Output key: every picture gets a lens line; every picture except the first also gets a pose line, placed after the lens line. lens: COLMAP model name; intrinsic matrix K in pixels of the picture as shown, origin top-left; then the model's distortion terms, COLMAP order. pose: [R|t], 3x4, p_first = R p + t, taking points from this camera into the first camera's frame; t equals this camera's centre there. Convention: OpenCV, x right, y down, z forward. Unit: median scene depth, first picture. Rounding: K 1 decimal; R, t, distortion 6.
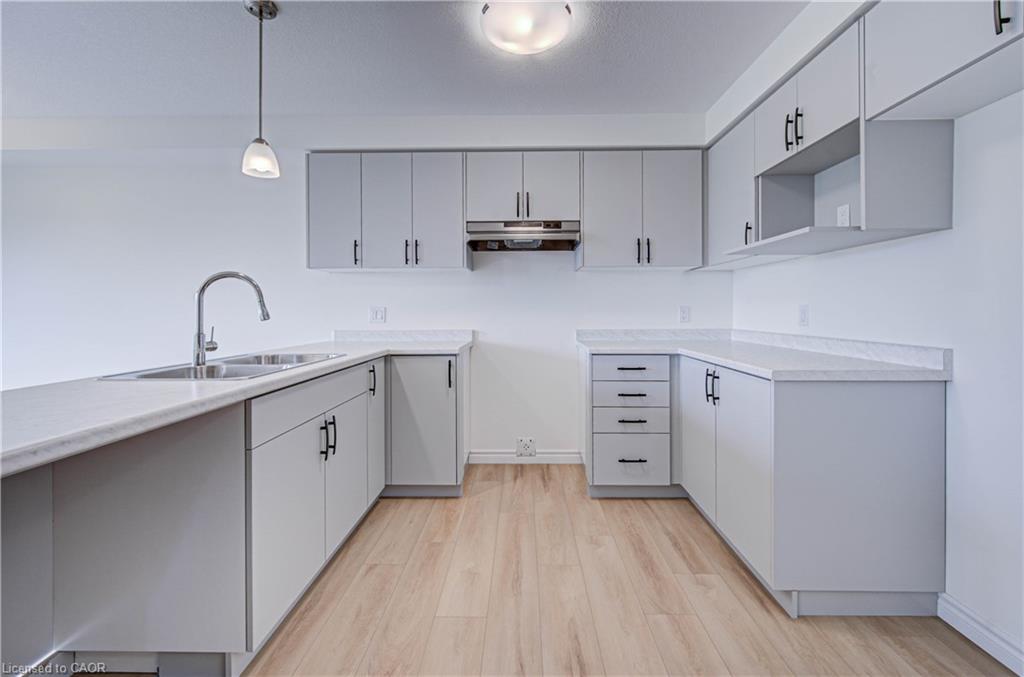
lens RADIAL K [[407.6, 0, 518.0], [0, 407.6, 311.8], [0, 0, 1]] dist [0.001627, 0.000092]
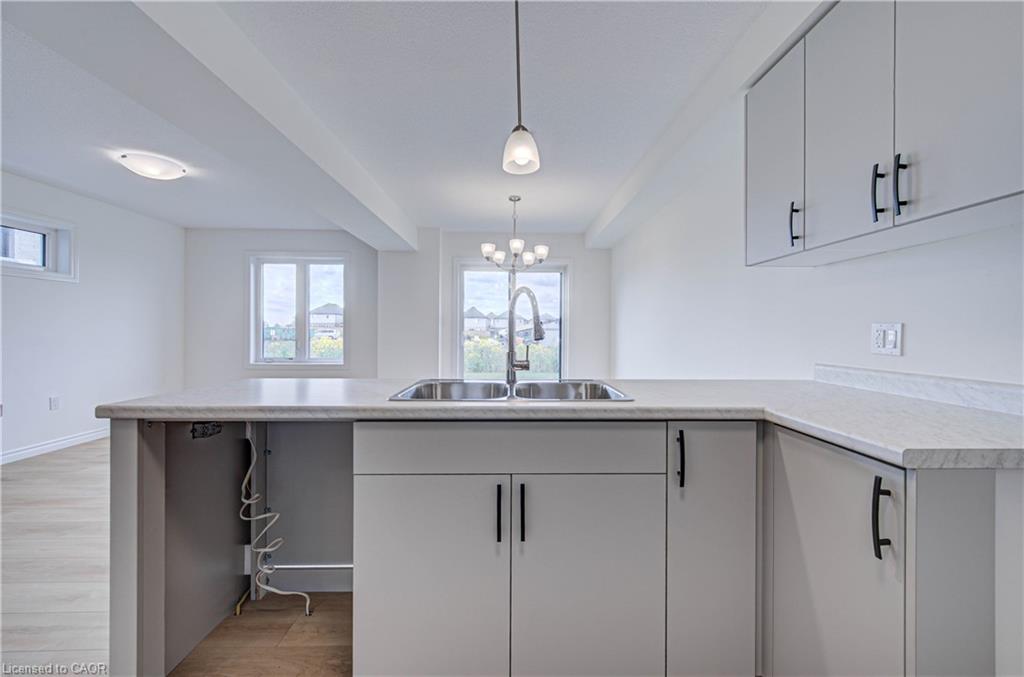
lens RADIAL K [[407.6, 0, 519.8], [0, 407.6, 335.4], [0, 0, 1]] dist [0.001627, 0.000092]
pose [[0.044549, 0.015536, -0.998886, 0.156950], [-0.006933, 0.999860, 0.015242, -0.001264], [0.998983, 0.006247, 0.044651, 0.692008]]
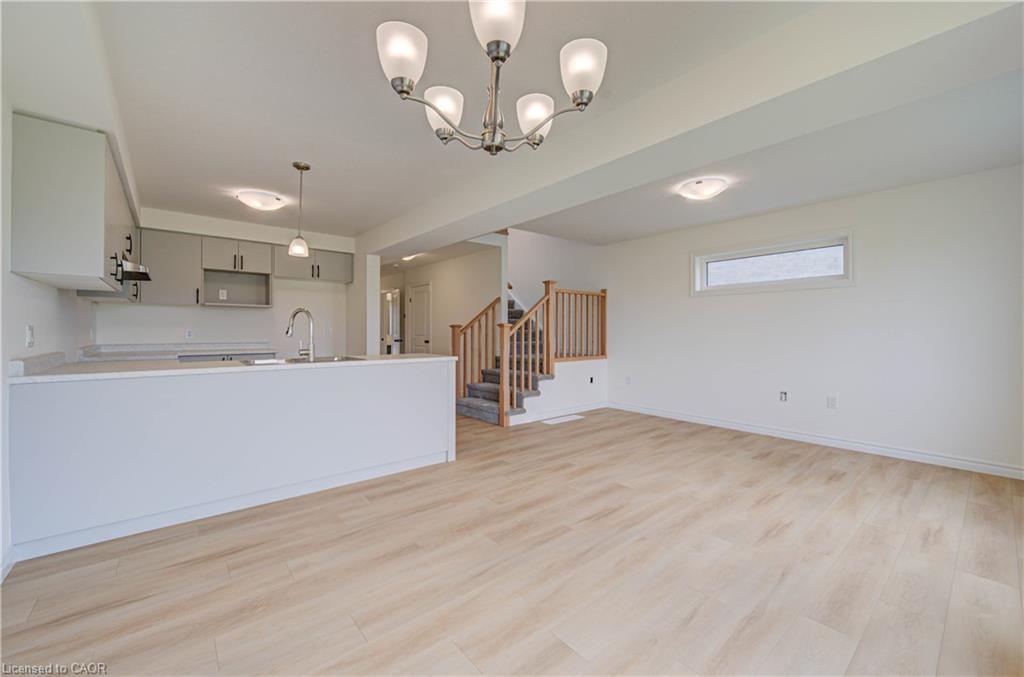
lens RADIAL K [[407.6, 0, 515.7], [0, 407.6, 340.6], [0, 0, 1]] dist [0.001627, 0.000092]
pose [[-0.655519, -0.015701, 0.755016, -1.886056], [0.001104, 0.999763, 0.021749, 0.000948], [-0.755178, 0.015090, -0.655346, 1.052734]]
